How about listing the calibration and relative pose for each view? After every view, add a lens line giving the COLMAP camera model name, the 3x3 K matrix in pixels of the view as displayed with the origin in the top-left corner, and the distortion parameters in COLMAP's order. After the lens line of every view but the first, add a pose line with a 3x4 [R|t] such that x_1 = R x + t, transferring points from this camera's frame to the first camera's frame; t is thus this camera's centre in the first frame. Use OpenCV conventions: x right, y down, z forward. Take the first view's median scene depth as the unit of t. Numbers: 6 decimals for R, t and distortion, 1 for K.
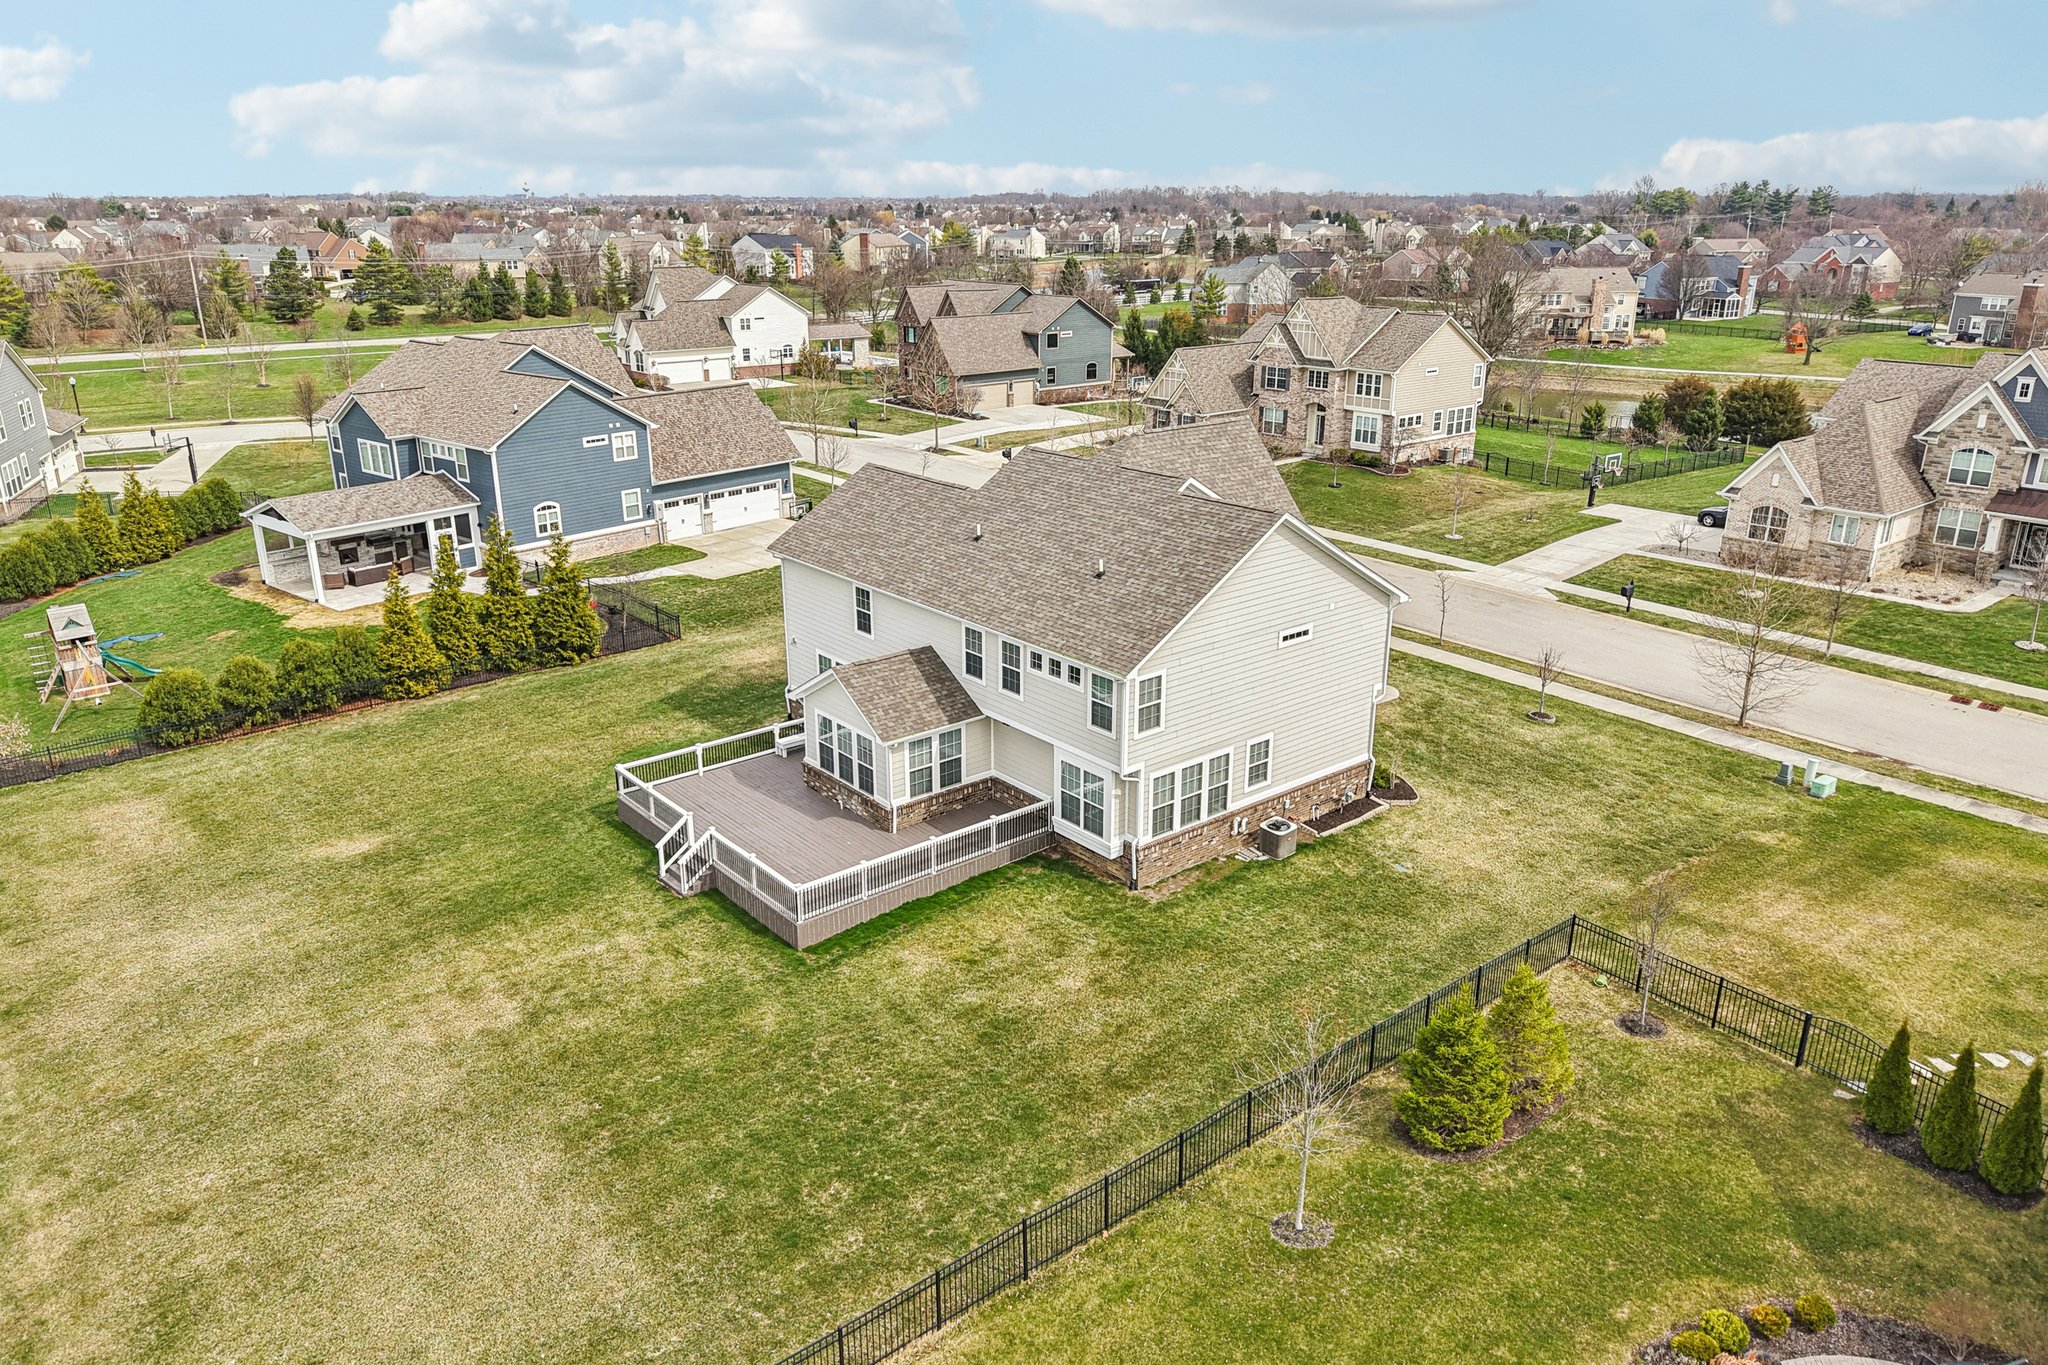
lens RADIAL K [[1389.5, 0, 1022.6], [0, 1389.5, 701.3], [0, 0, 1]] dist [0.036368, -0.038318]
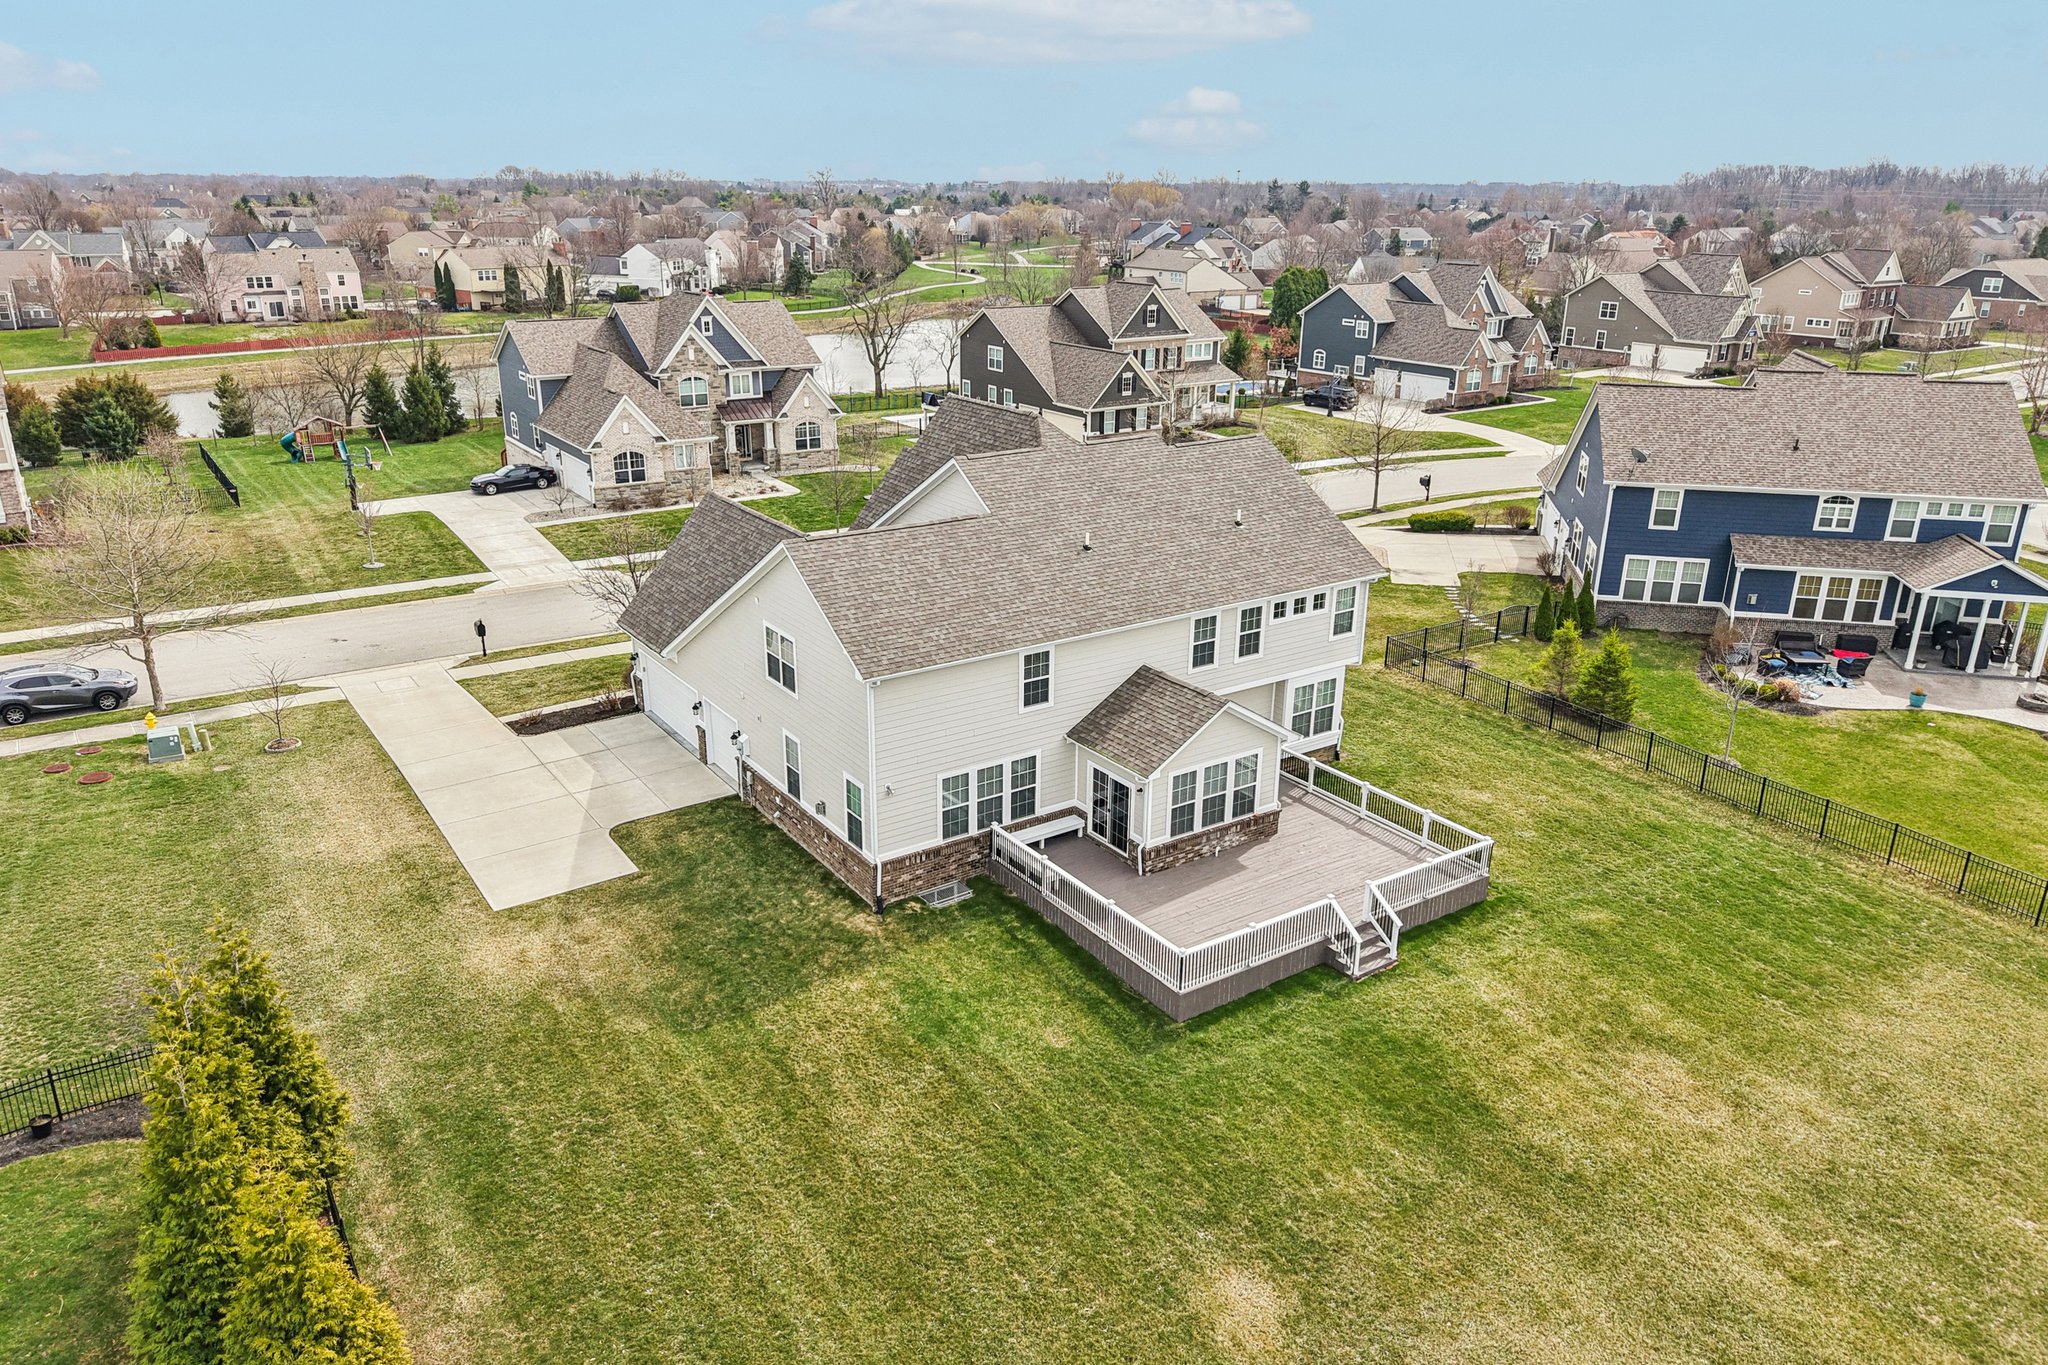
lens RADIAL K [[1394.1, 0, 1023.1], [0, 1394.1, 709.7], [0, 0, 1]] dist [0.022359, -0.025106]
pose [[0.096186, -0.349922, 0.931828, -0.890705], [0.331168, 0.894084, 0.301564, -0.300535], [-0.938656, 0.279586, 0.201881, 0.853884]]
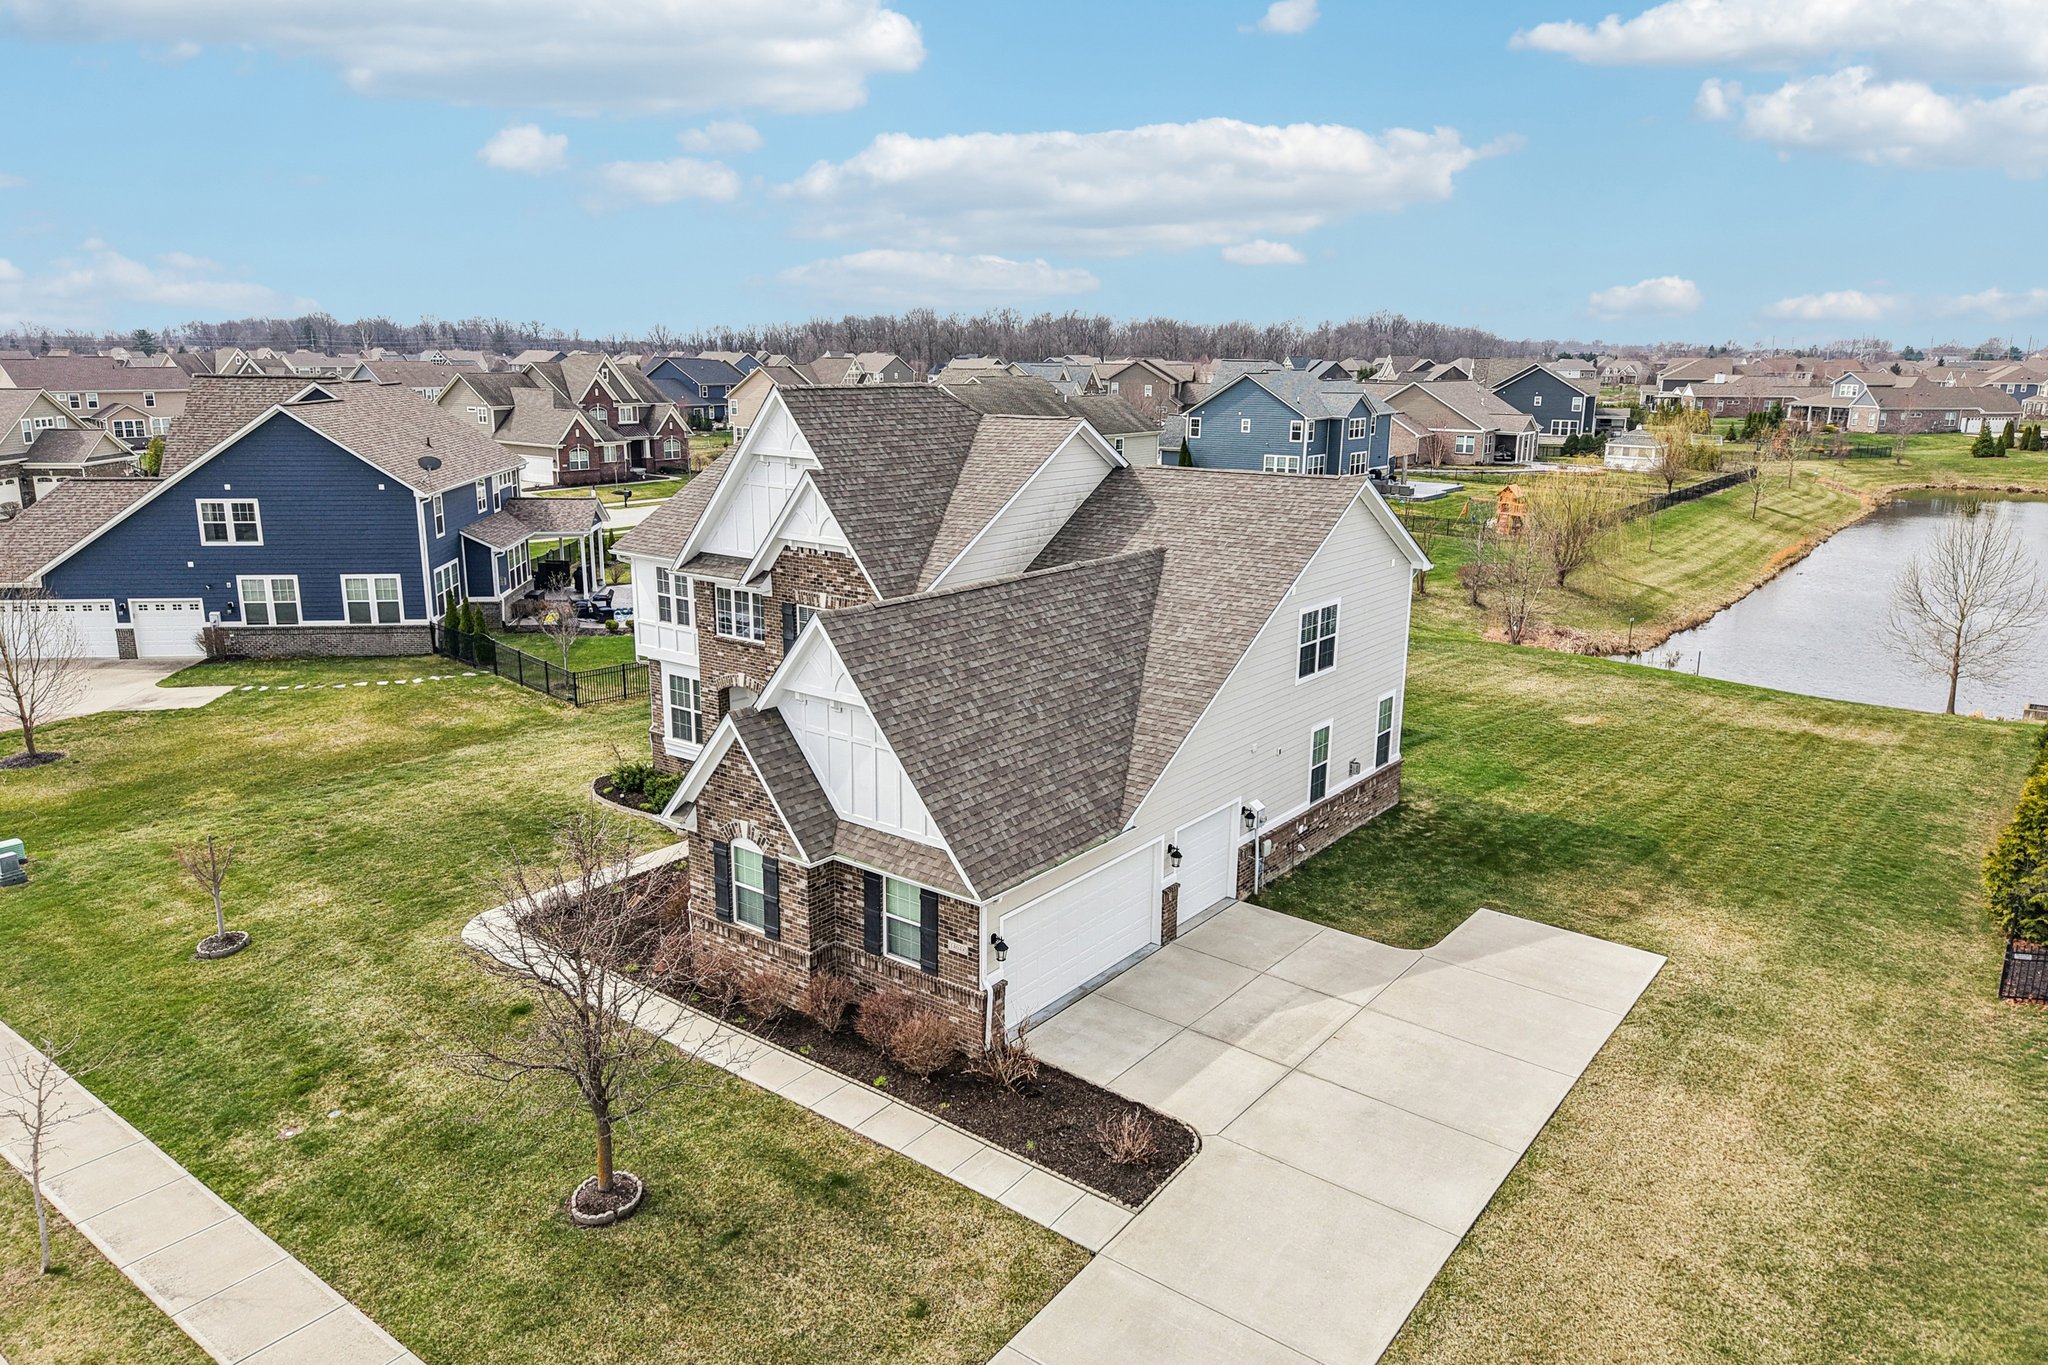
lens RADIAL K [[1377.5, 0, 1012.9], [0, 1377.5, 667.7], [0, 0, 1]] dist [0.031519, -0.032171]
pose [[-0.975412, 0.045168, -0.215709, 0.208481], [-0.078702, 0.842846, 0.532370, -0.474060], [0.205856, 0.536257, -0.818567, 1.715677]]
